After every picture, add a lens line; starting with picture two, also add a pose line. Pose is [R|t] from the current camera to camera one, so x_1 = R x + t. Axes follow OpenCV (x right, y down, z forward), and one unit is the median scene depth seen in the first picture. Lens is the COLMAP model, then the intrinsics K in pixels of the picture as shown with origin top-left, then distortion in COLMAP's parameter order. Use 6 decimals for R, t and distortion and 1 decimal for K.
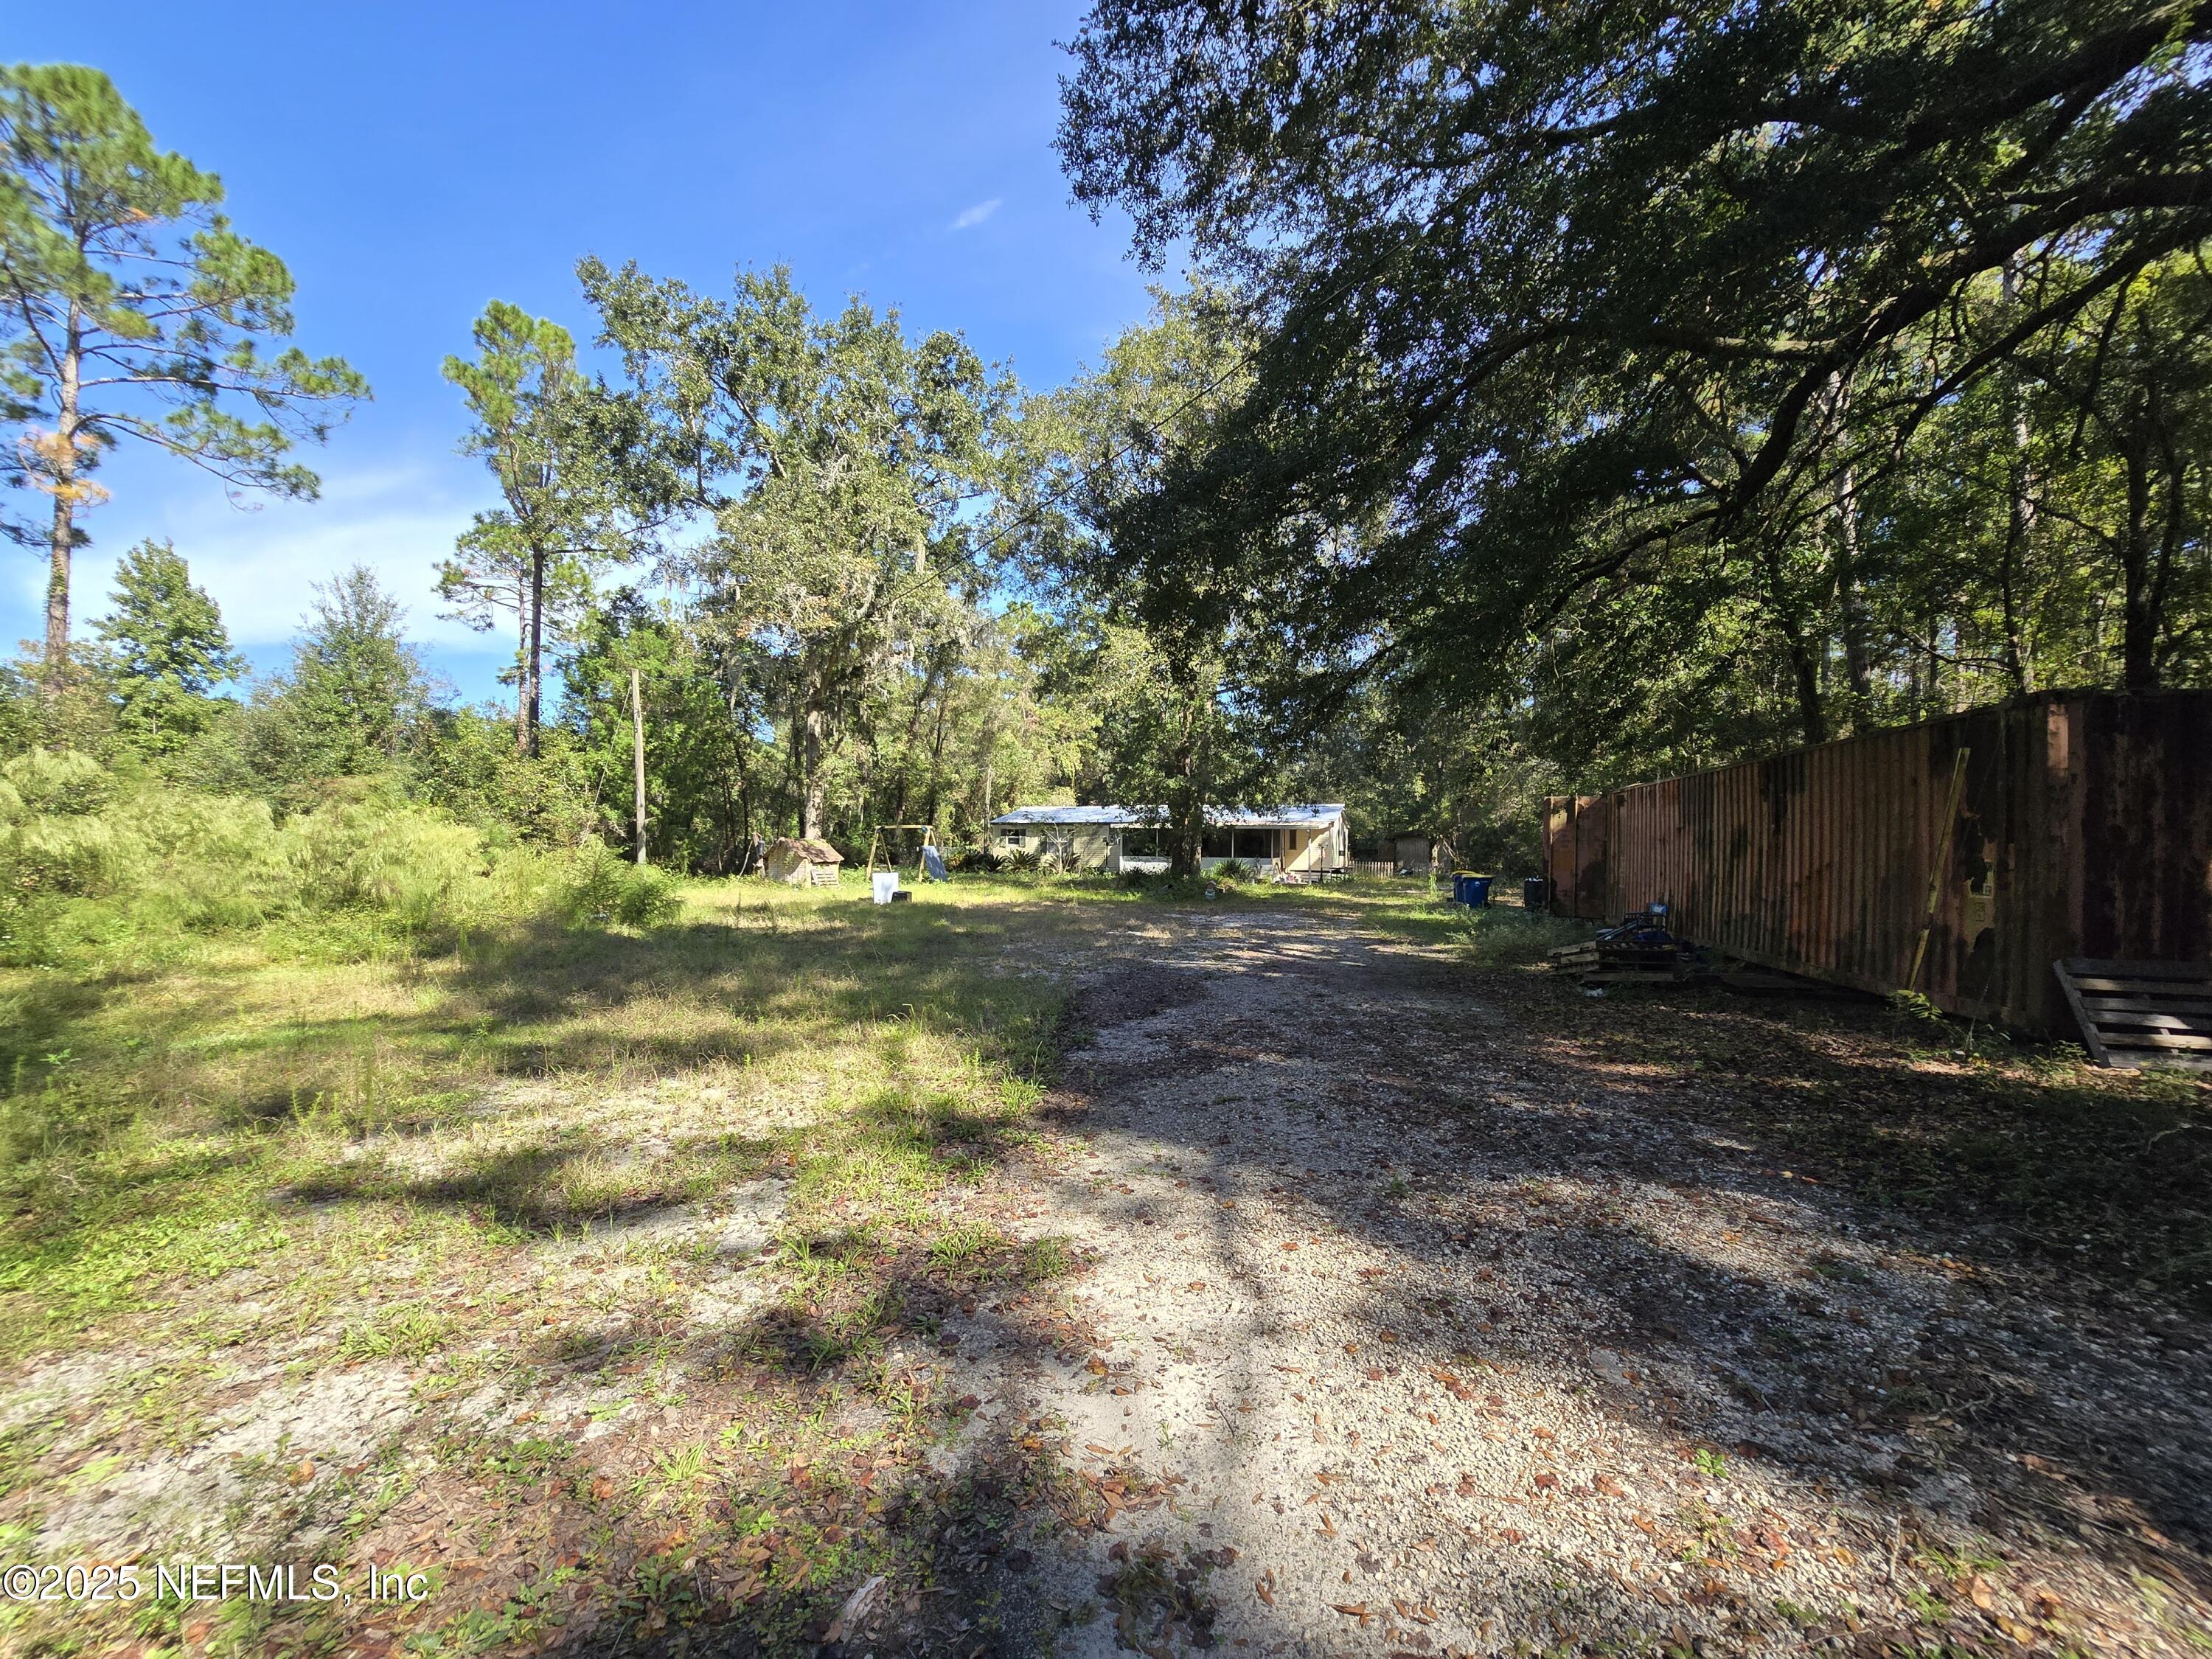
lens RADIAL K [[888.7, 0, 1123.1], [0, 888.7, 825.9], [0, 0, 1]] dist [0.002954, 0.000161]
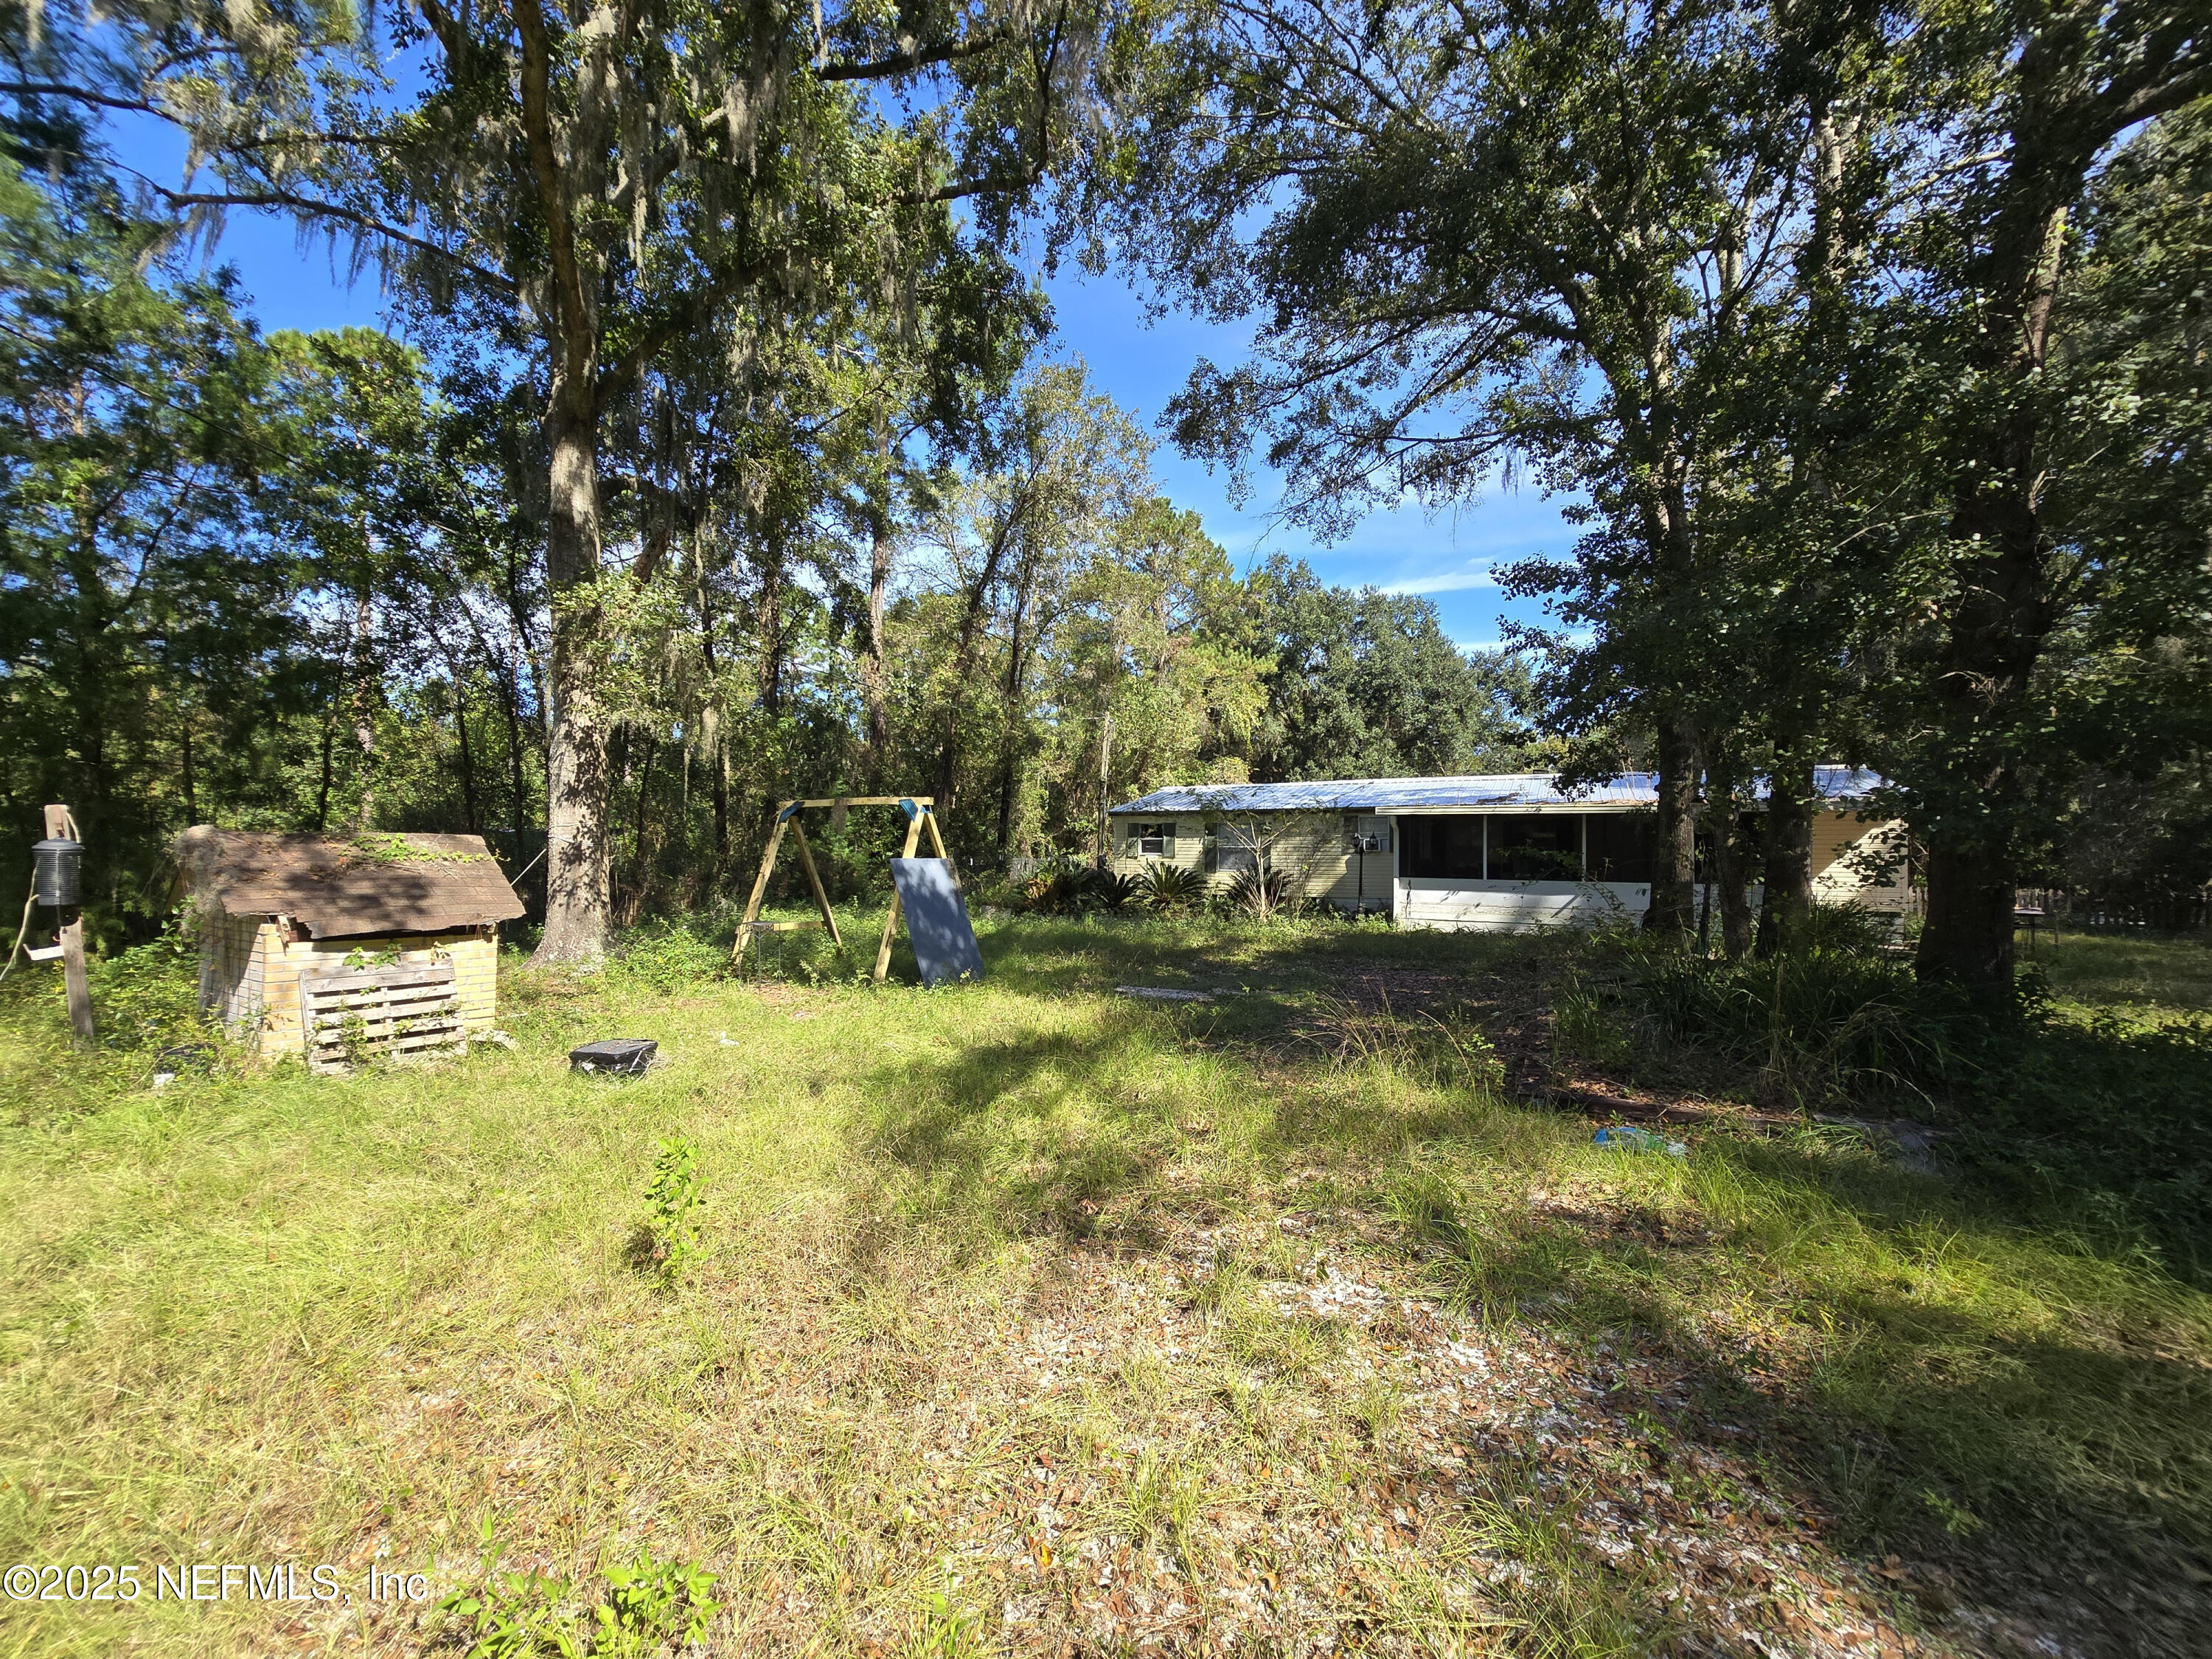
lens RADIAL K [[888.7, 0, 1104.7], [0, 888.7, 830.6], [0, 0, 1]] dist [0.002954, 0.000161]
pose [[0.987907, -0.013663, -0.154446, -0.064411], [0.012784, 0.999896, -0.006680, 0.010034], [0.154521, 0.004625, 0.987979, 0.436354]]
